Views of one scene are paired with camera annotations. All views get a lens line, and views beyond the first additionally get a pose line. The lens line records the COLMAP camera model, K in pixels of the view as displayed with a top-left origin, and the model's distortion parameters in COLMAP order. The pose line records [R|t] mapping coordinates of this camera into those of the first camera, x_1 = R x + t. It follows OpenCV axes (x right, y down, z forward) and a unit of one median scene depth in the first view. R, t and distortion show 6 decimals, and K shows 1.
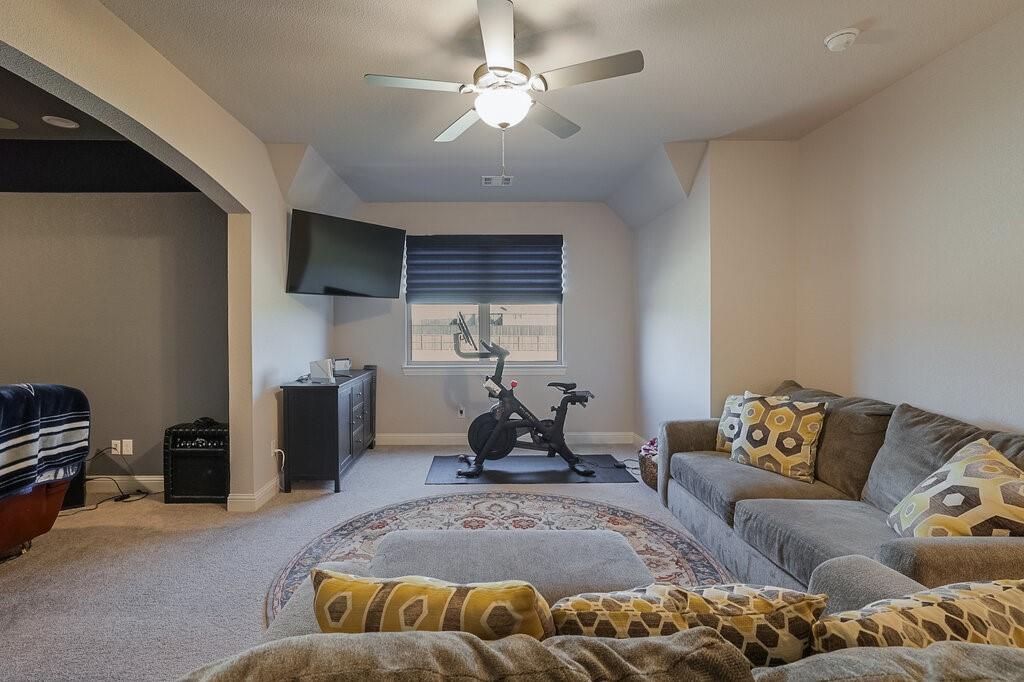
lens RADIAL K [[495.8, 0, 512.0], [0, 495.8, 341.0], [0, 0, 1]] dist [-0.044970, 0.020967]
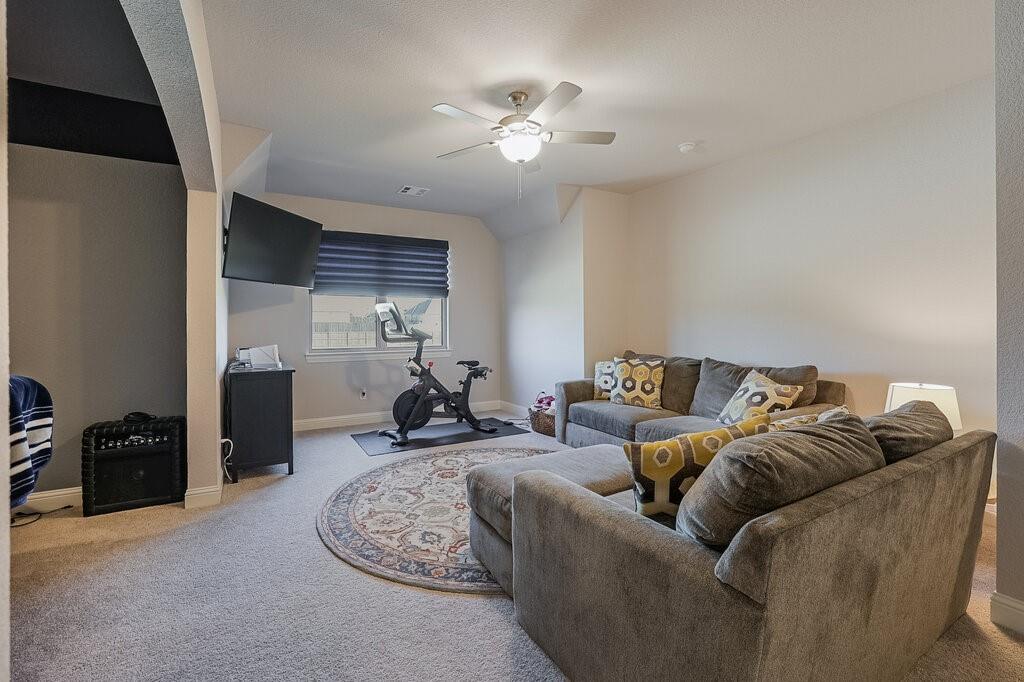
lens RADIAL K [[441.7, 0, 523.3], [0, 441.7, 334.8], [0, 0, 1]] dist [-0.052117, 0.014028]
pose [[0.863789, -0.012586, 0.503696, -0.416762], [0.015942, 0.999870, -0.002355, 0.029033], [-0.503601, 0.010064, 0.863878, -0.028862]]
